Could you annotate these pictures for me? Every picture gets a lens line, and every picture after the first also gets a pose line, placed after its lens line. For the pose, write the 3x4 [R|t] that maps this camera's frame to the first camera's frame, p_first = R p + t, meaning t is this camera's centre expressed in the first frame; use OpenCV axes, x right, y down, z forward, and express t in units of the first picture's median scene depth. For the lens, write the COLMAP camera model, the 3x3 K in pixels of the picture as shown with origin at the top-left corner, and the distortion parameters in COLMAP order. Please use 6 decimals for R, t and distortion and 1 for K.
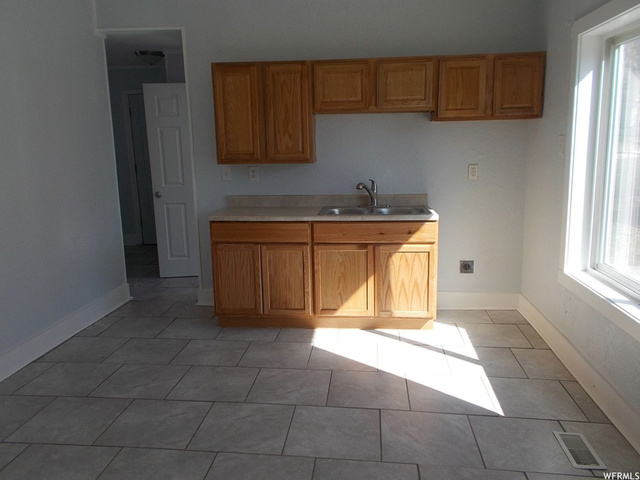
lens RADIAL K [[502.4, 0, 320.0], [0, 502.4, 240.0], [0, 0, 1]] dist [0.020826, 0.002631]
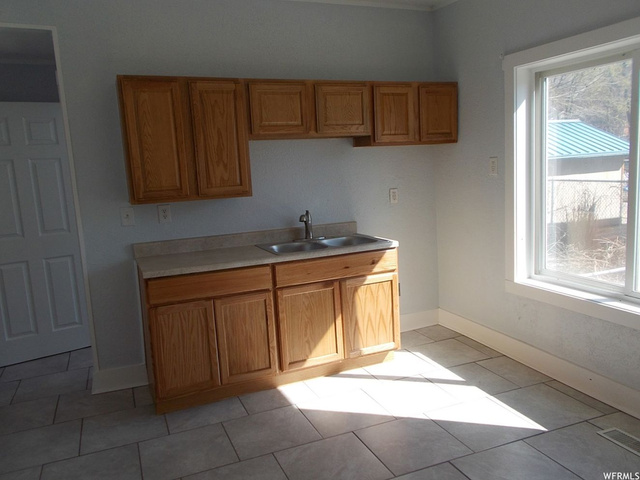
lens RADIAL K [[502.4, 0, 320.0], [0, 502.4, 240.0], [0, 0, 1]] dist [0.020826, 0.002631]
pose [[0.878997, -0.098053, 0.466637, -0.334620], [0.124450, 0.991885, -0.026004, -0.043215], [-0.460300, 0.080930, 0.884067, 0.198177]]
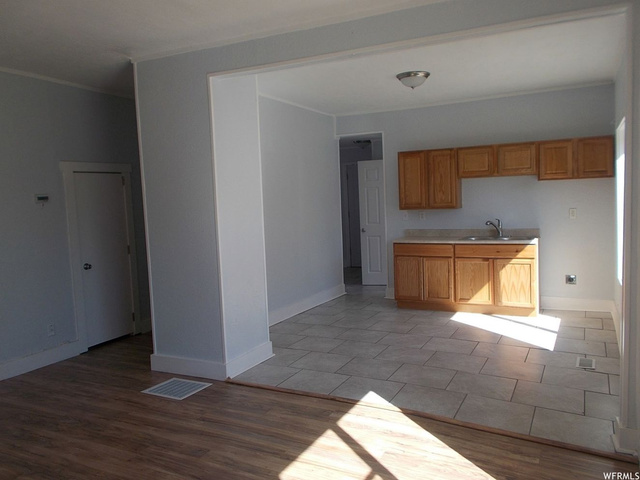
lens RADIAL K [[502.4, 0, 320.0], [0, 502.4, 240.0], [0, 0, 1]] dist [0.020826, 0.002631]
pose [[0.927058, 0.012431, -0.374712, 0.190785], [-0.046968, 0.995427, -0.083179, 0.106564], [0.371965, 0.094711, 0.923403, -0.674861]]
